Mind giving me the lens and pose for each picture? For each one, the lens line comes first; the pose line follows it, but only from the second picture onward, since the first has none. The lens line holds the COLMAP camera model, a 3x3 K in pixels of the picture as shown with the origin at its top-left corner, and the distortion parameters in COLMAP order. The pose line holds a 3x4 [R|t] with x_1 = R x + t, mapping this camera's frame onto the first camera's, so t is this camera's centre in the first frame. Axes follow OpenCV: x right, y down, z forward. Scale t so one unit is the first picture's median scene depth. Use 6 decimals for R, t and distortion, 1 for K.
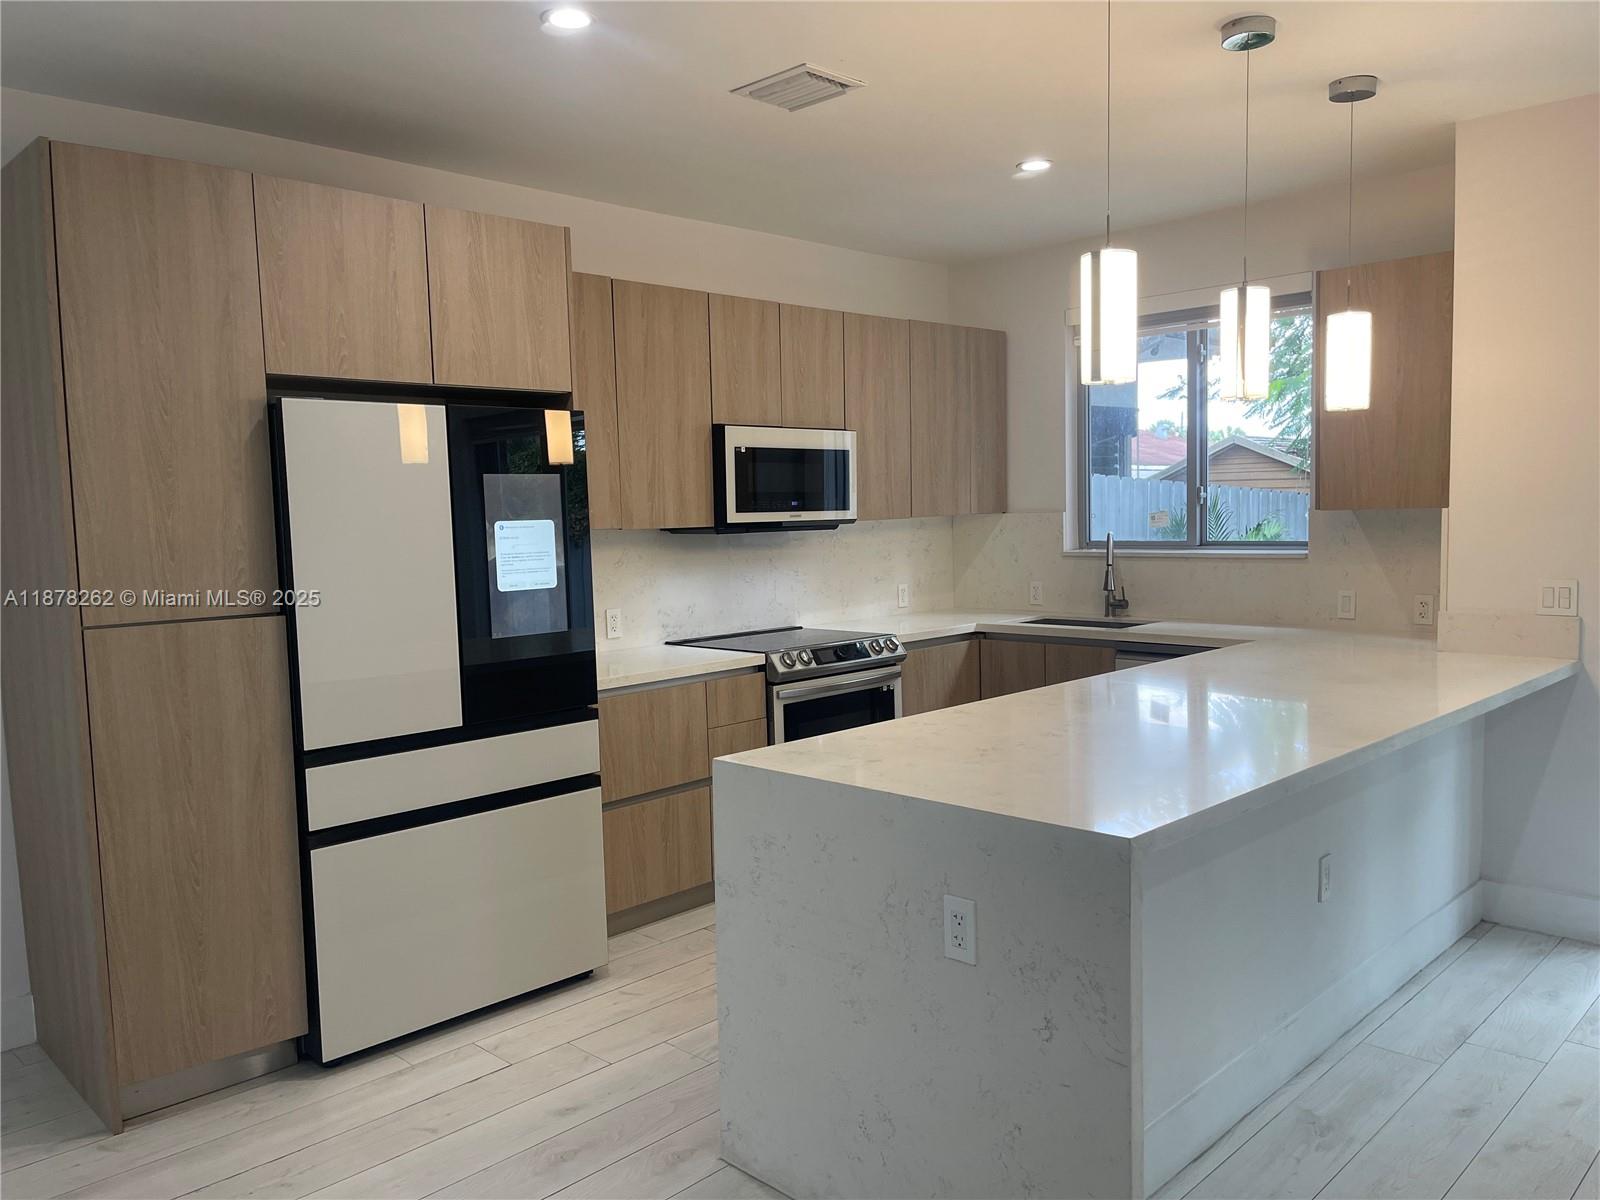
lens RADIAL K [[1199.5, 0, 808.1], [0, 1199.5, 607.5], [0, 0, 1]] dist [0.062625, -0.068842]
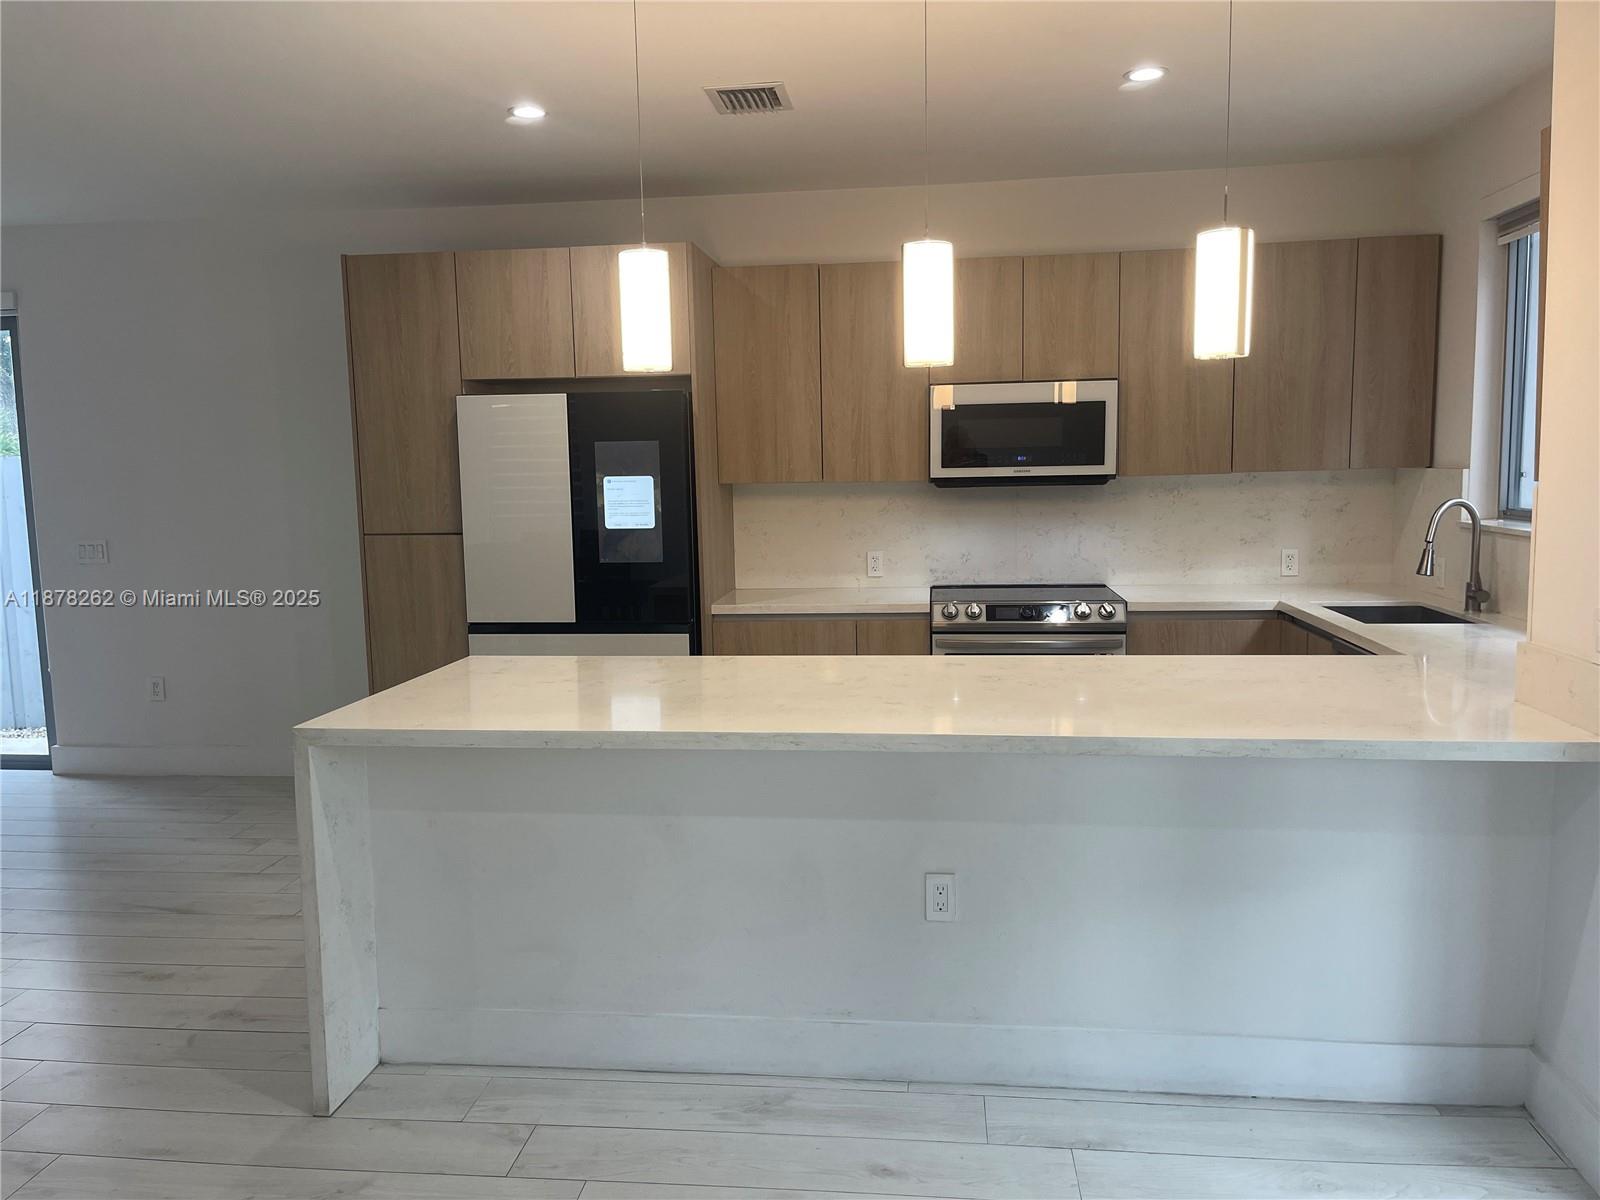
lens RADIAL K [[1199.5, 0, 805.1], [0, 1199.5, 612.5], [0, 0, 1]] dist [0.062625, -0.068842]
pose [[0.617853, 0.113317, -0.778085, 0.918664], [-0.061798, 0.993498, 0.095617, -0.060581], [0.783861, -0.010993, 0.620839, 0.321221]]
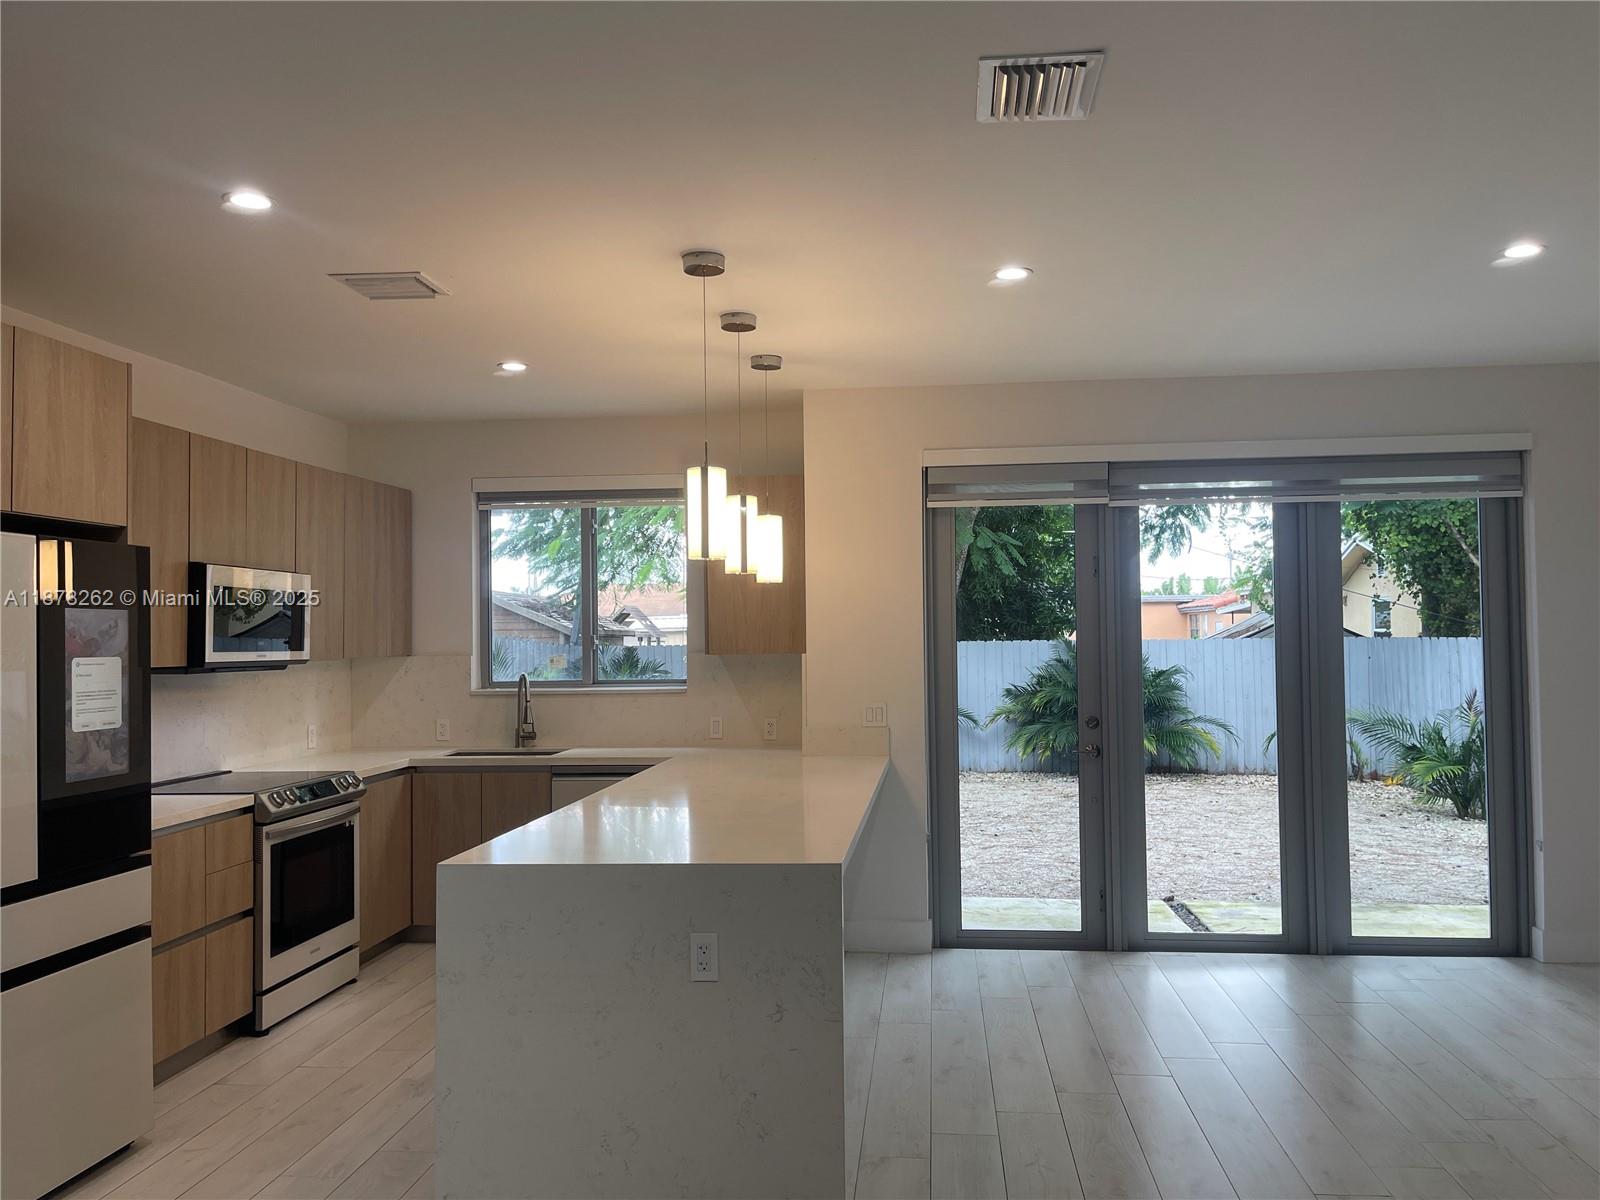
lens RADIAL K [[1199.5, 0, 813.5], [0, 1199.5, 606.0], [0, 0, 1]] dist [0.062625, -0.068842]
pose [[0.781548, 0.033350, 0.622953, -0.386373], [0.044124, 0.993114, -0.108525, 0.016820], [-0.622283, 0.112305, 0.774695, -0.104213]]
